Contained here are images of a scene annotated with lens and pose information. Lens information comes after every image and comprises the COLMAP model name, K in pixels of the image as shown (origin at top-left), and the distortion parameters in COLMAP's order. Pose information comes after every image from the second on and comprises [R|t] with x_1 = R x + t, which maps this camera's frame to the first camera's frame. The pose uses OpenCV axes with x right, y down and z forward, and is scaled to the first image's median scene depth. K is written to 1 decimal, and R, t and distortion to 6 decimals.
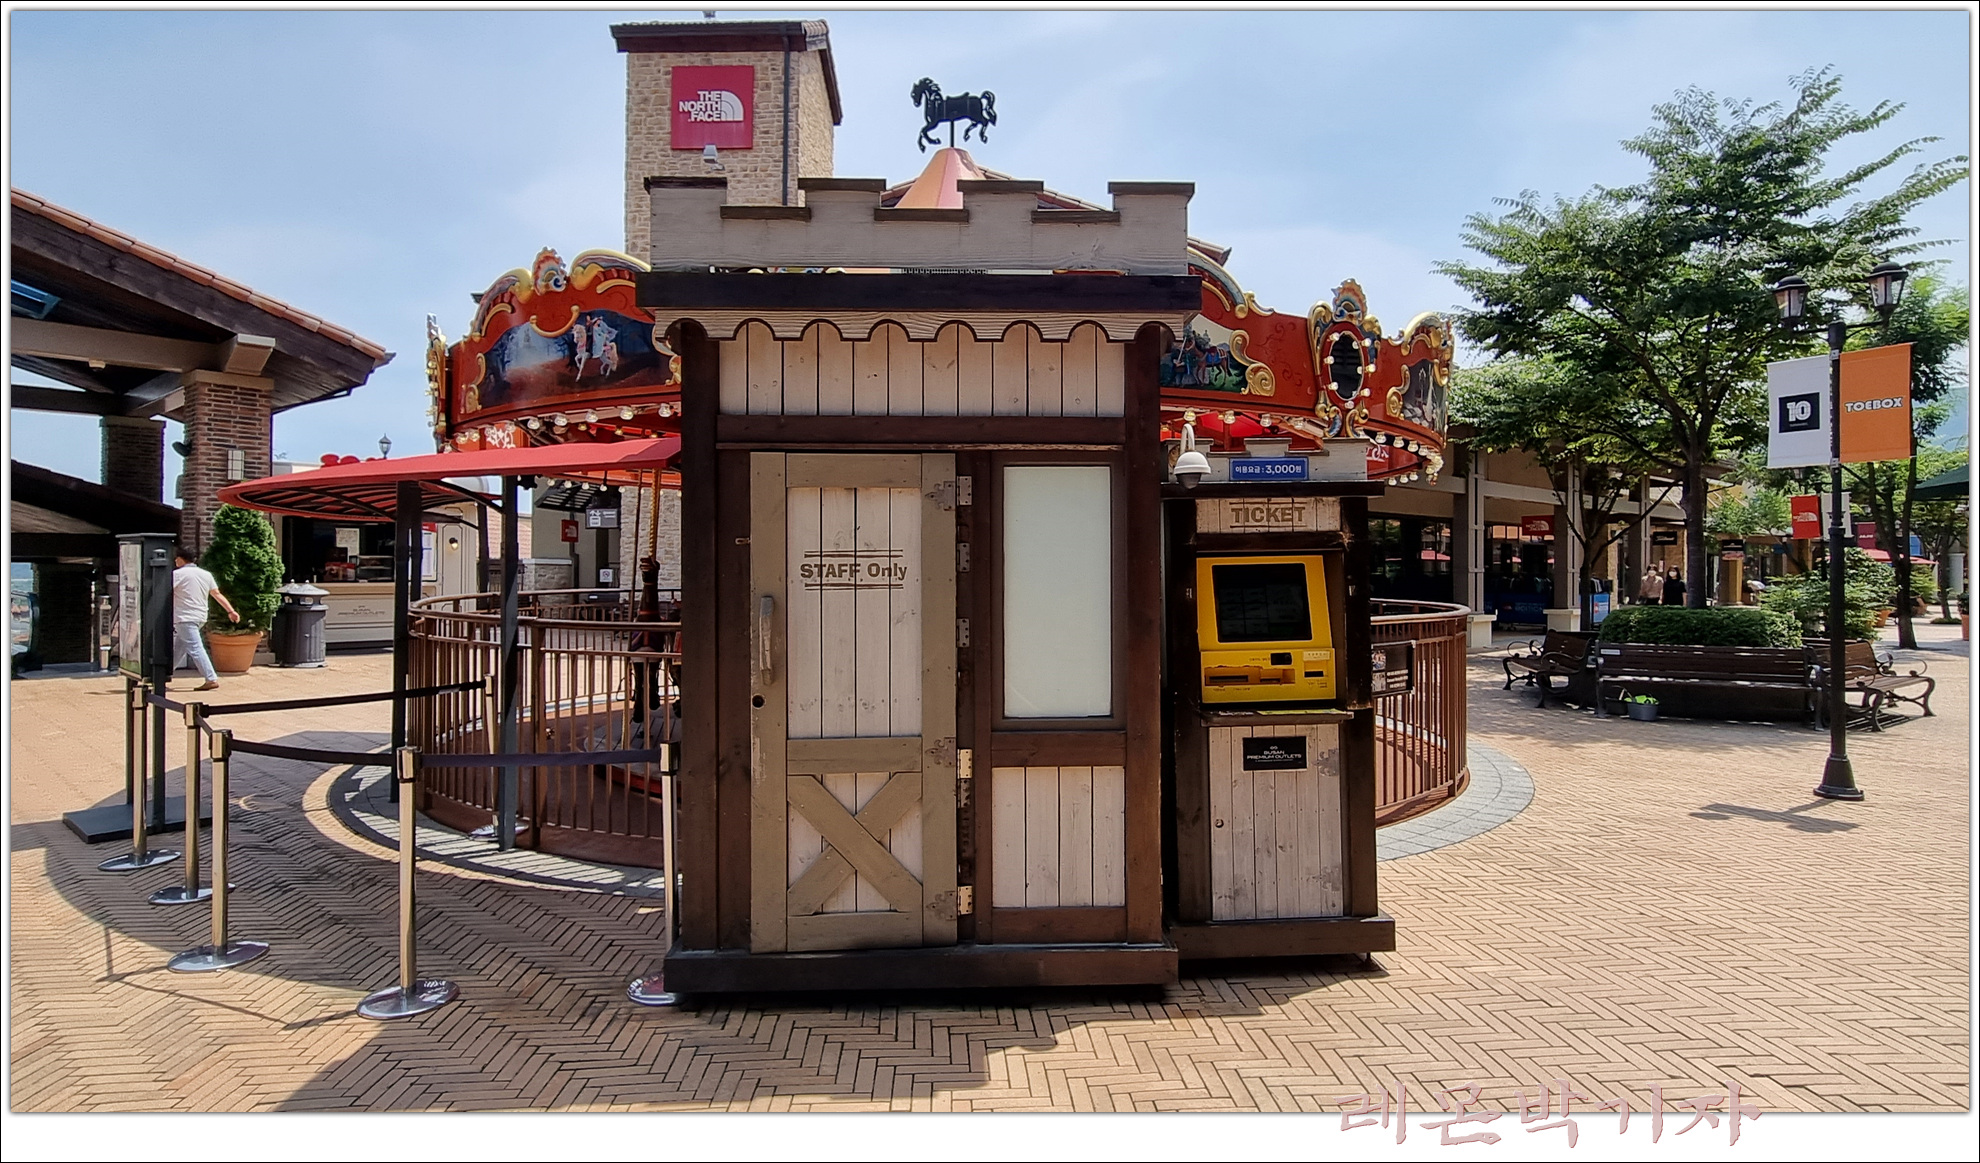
lens RADIAL K [[917.3, 0, 990.0], [0, 917.3, 581.5], [0, 0, 1]] dist [-0.000770, 0.001230]
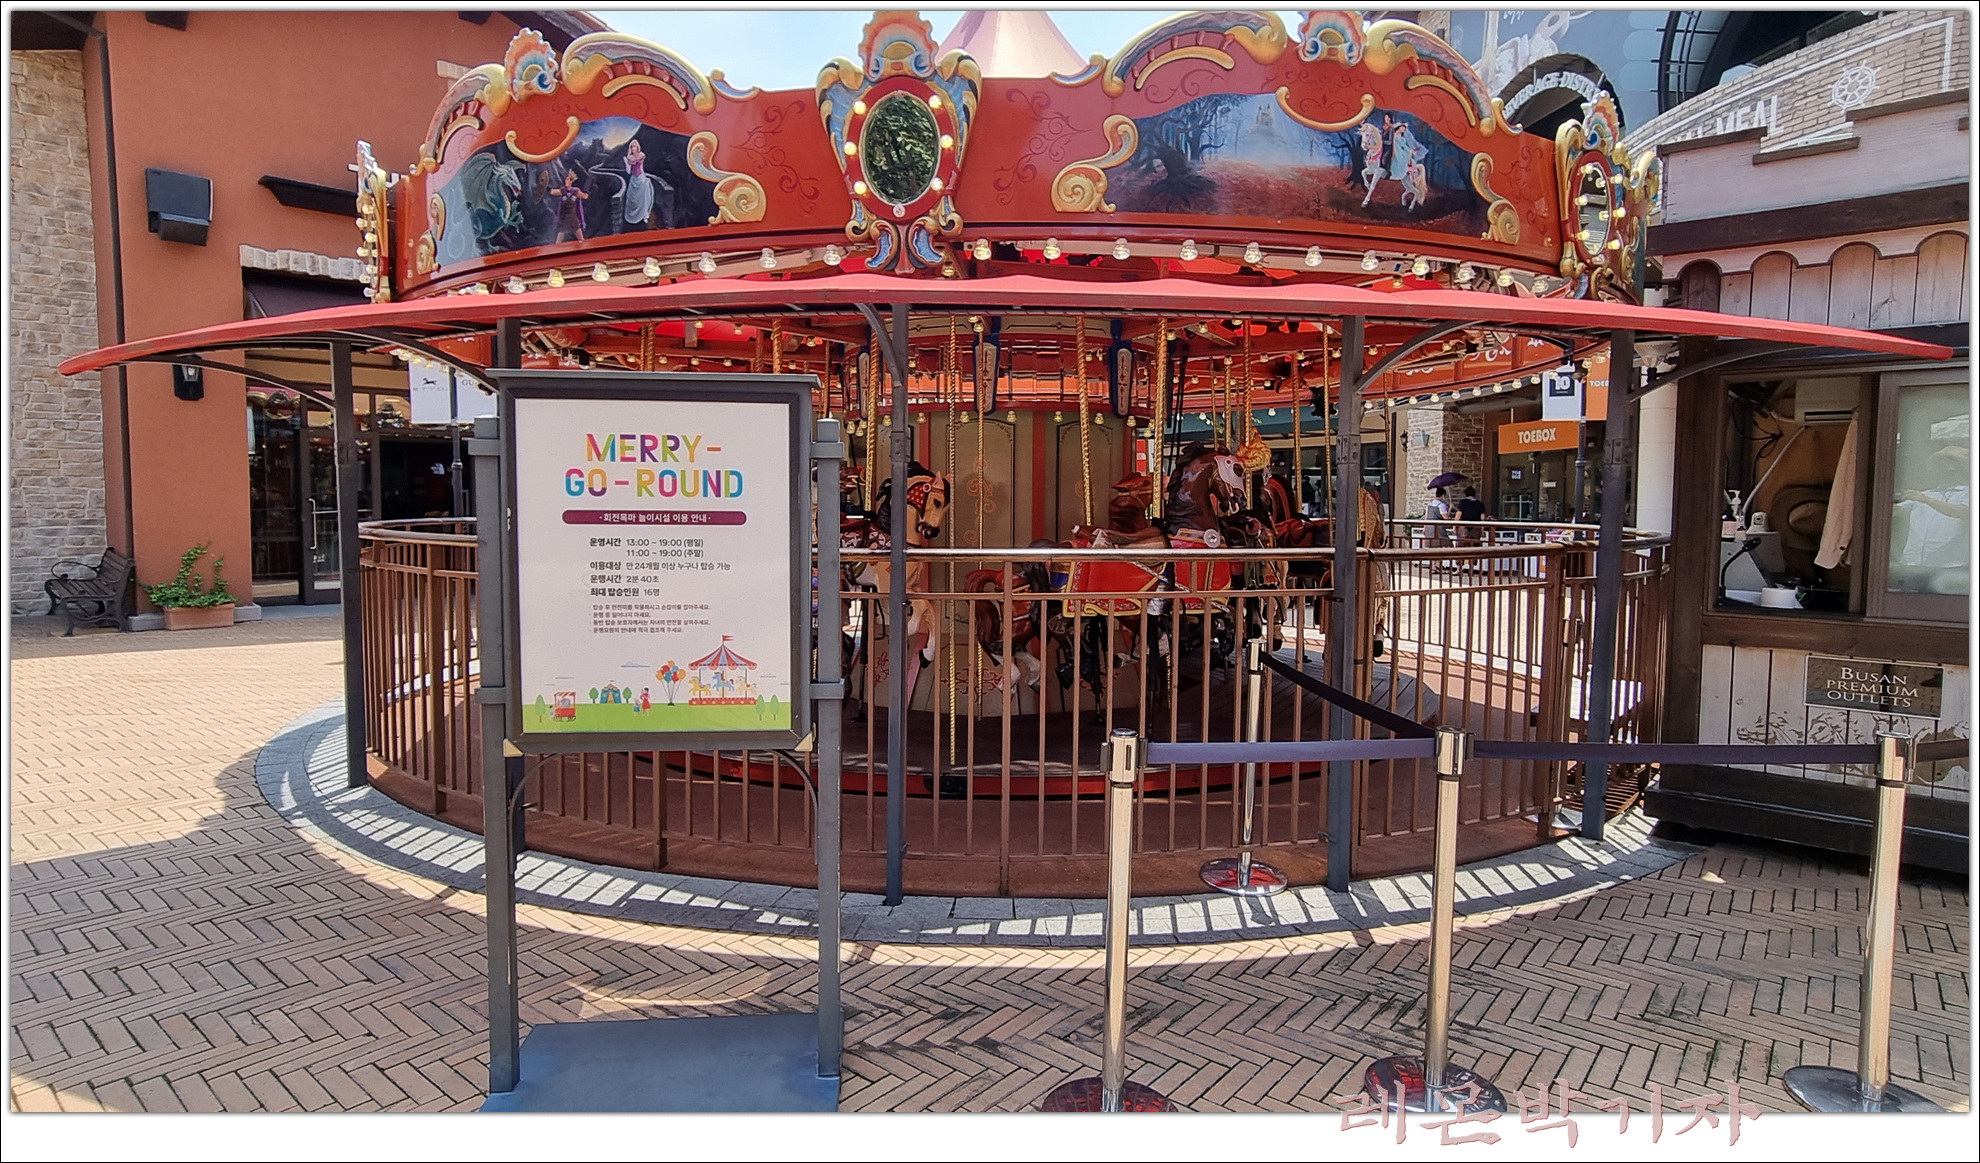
lens RADIAL K [[958.3, 0, 993.1], [0, 958.3, 567.0], [0, 0, 1]] dist [-0.000524, 0.000140]
pose [[0.738252, -0.050179, 0.672656, -1.202782], [0.012828, 0.998093, 0.060377, 0.006827], [-0.674403, -0.035944, 0.737488, 0.667993]]
